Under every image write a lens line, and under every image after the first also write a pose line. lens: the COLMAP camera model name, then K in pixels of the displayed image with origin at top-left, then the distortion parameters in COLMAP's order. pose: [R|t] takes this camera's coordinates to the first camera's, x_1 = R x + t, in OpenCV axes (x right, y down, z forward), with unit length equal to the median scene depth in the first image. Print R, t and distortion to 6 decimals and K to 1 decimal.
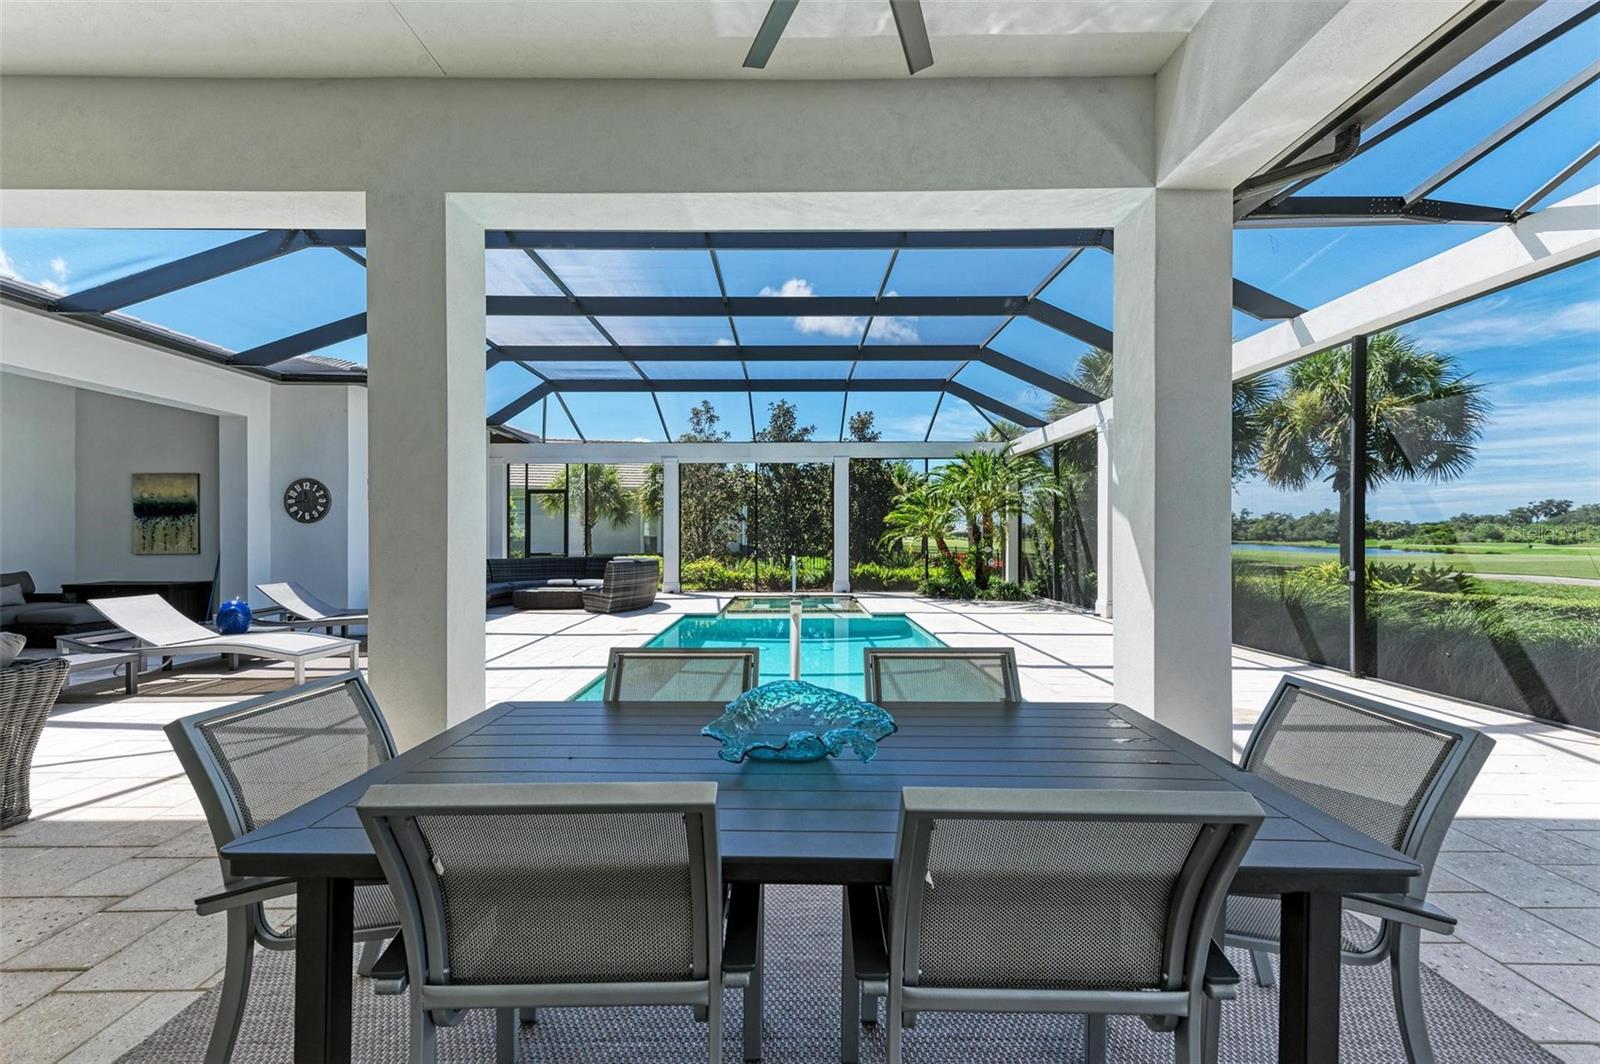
lens RADIAL K [[629.2, 0, 800.0], [0, 629.2, 532.0], [0, 0, 1]] dist [0.013993, -0.000112]
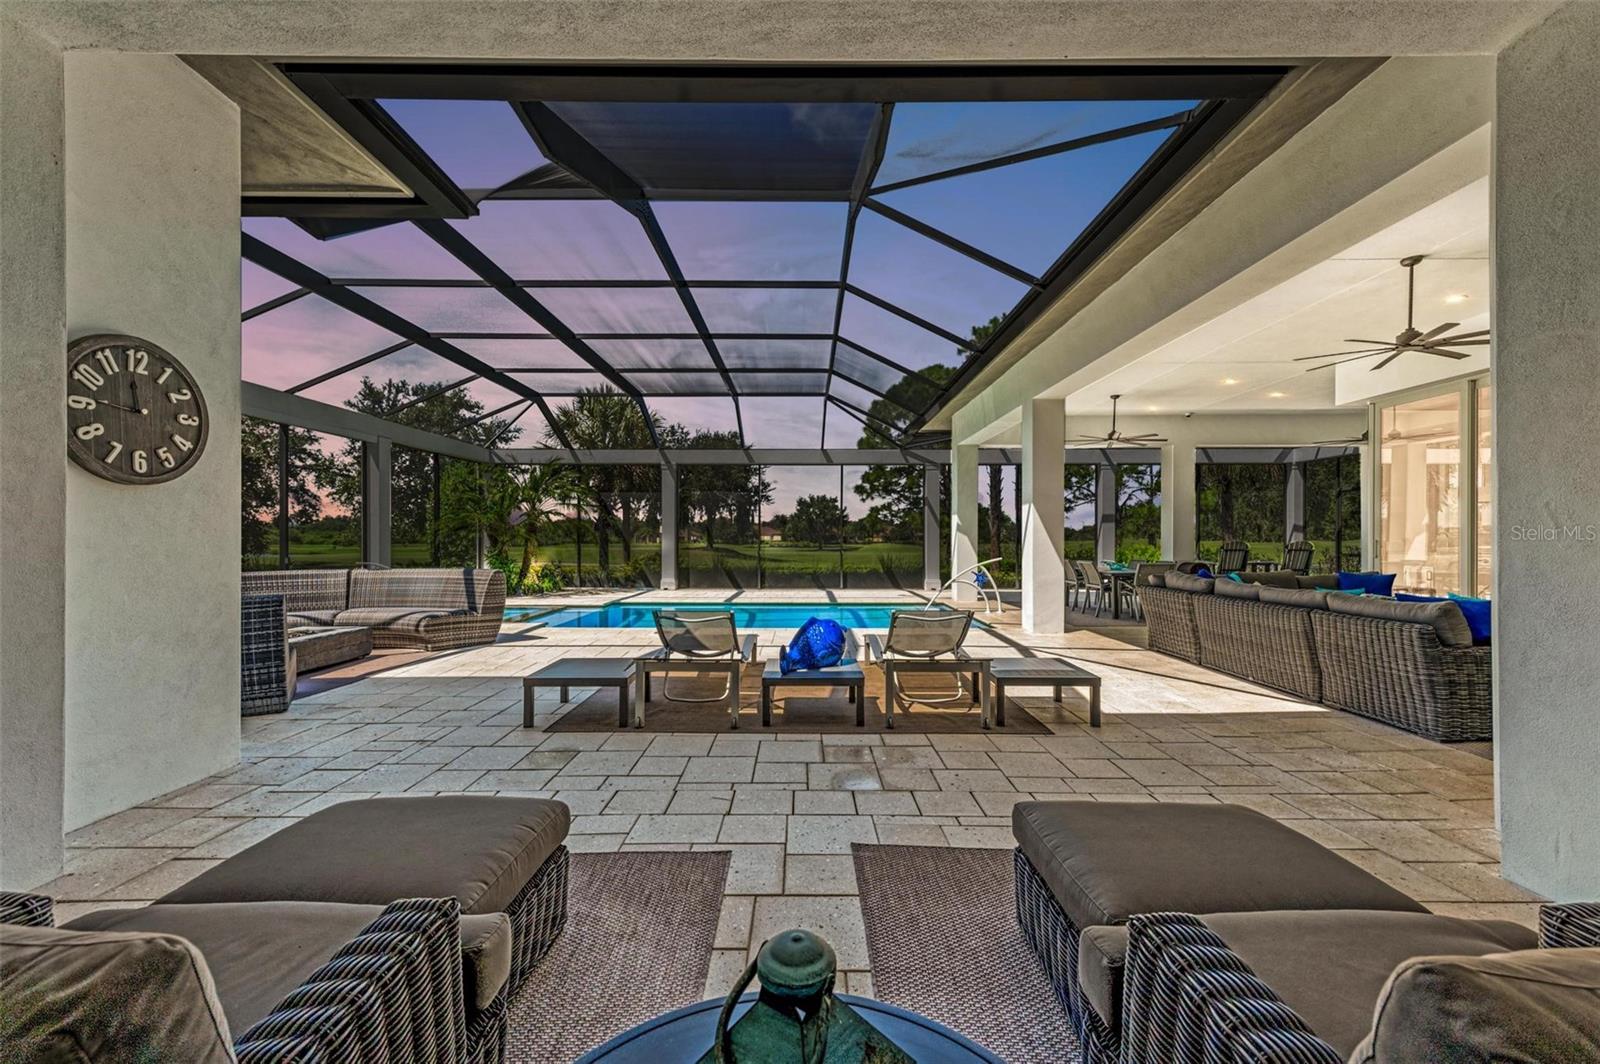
lens RADIAL K [[629.2, 0, 800.0], [0, 629.2, 532.0], [0, 0, 1]] dist [0.013993, -0.000112]
pose [[0.014921, 0.009529, 0.999843, -0.739007], [-0.002404, 0.999952, -0.009494, 0.007859], [-0.999886, -0.002262, 0.014943, 0.461631]]
